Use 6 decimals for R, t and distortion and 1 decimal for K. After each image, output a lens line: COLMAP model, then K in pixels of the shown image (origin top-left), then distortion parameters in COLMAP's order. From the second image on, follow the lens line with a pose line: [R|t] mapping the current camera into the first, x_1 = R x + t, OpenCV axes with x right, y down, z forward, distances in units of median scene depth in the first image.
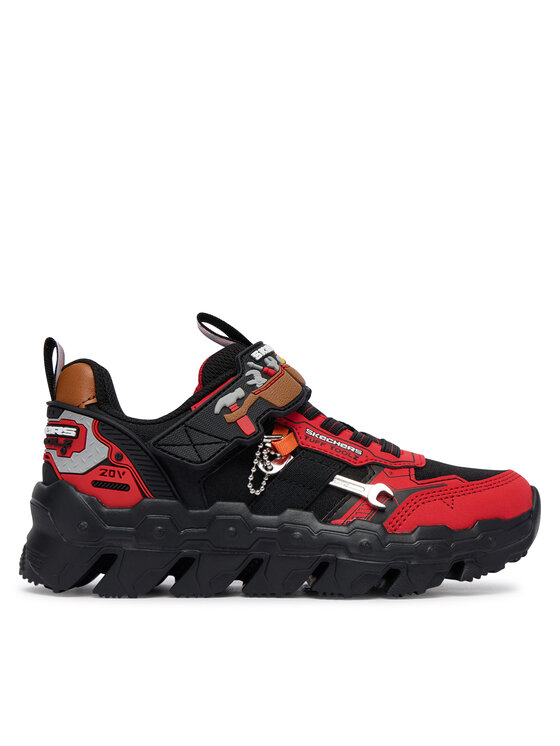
lens RADIAL K [[1045.2, 0, 281.0], [0, 1045.2, 374.8], [0, 0, 1]] dist [-0.125856, 0.000000]
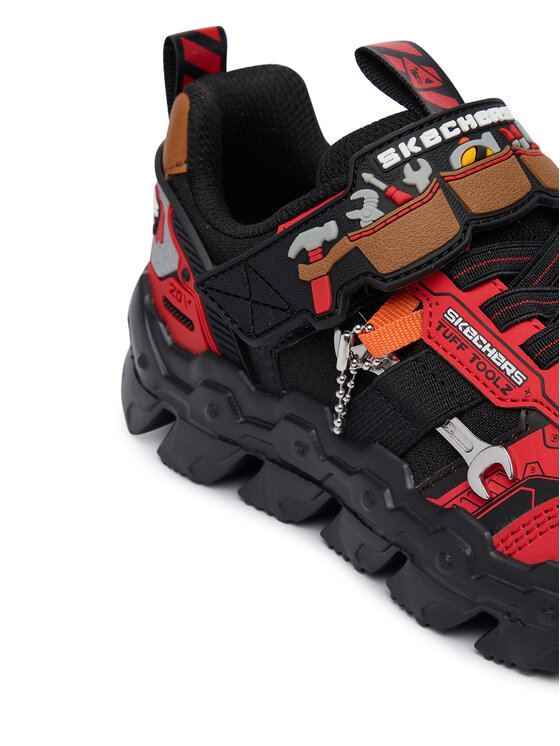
lens RADIAL K [[1590.3, 0, 278.5], [0, 1590.3, 373.7], [0, 0, 1]] dist [-0.263970, 0.000000]
pose [[0.682456, 0.342274, -0.645835, 0.525977], [0.073584, 0.846921, 0.526602, -0.374070], [0.727213, -0.406906, 0.552801, 0.467794]]
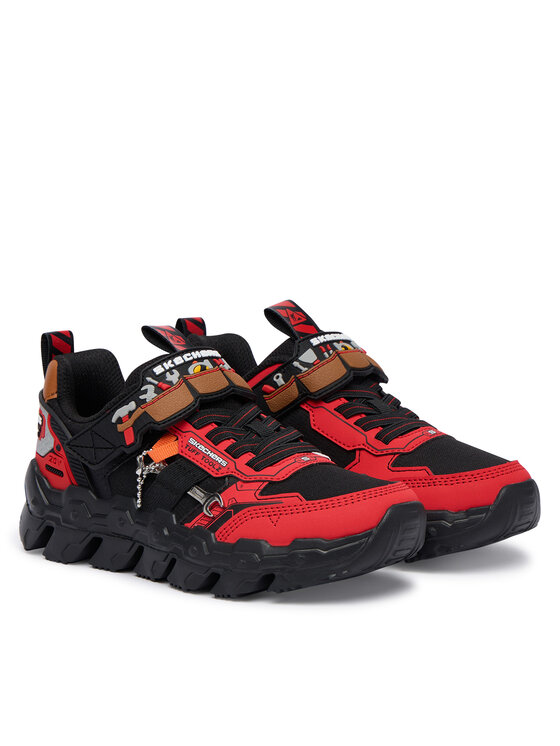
lens RADIAL K [[2163.8, 0, 279.9], [0, 2163.8, 373.2], [0, 0, 1]] dist [0.015723, 0.000000]
pose [[0.757110, 0.101154, -0.645409, 1.665688], [0.076627, 0.967370, 0.241503, -0.598108], [0.648778, -0.232300, 0.724654, -0.661529]]
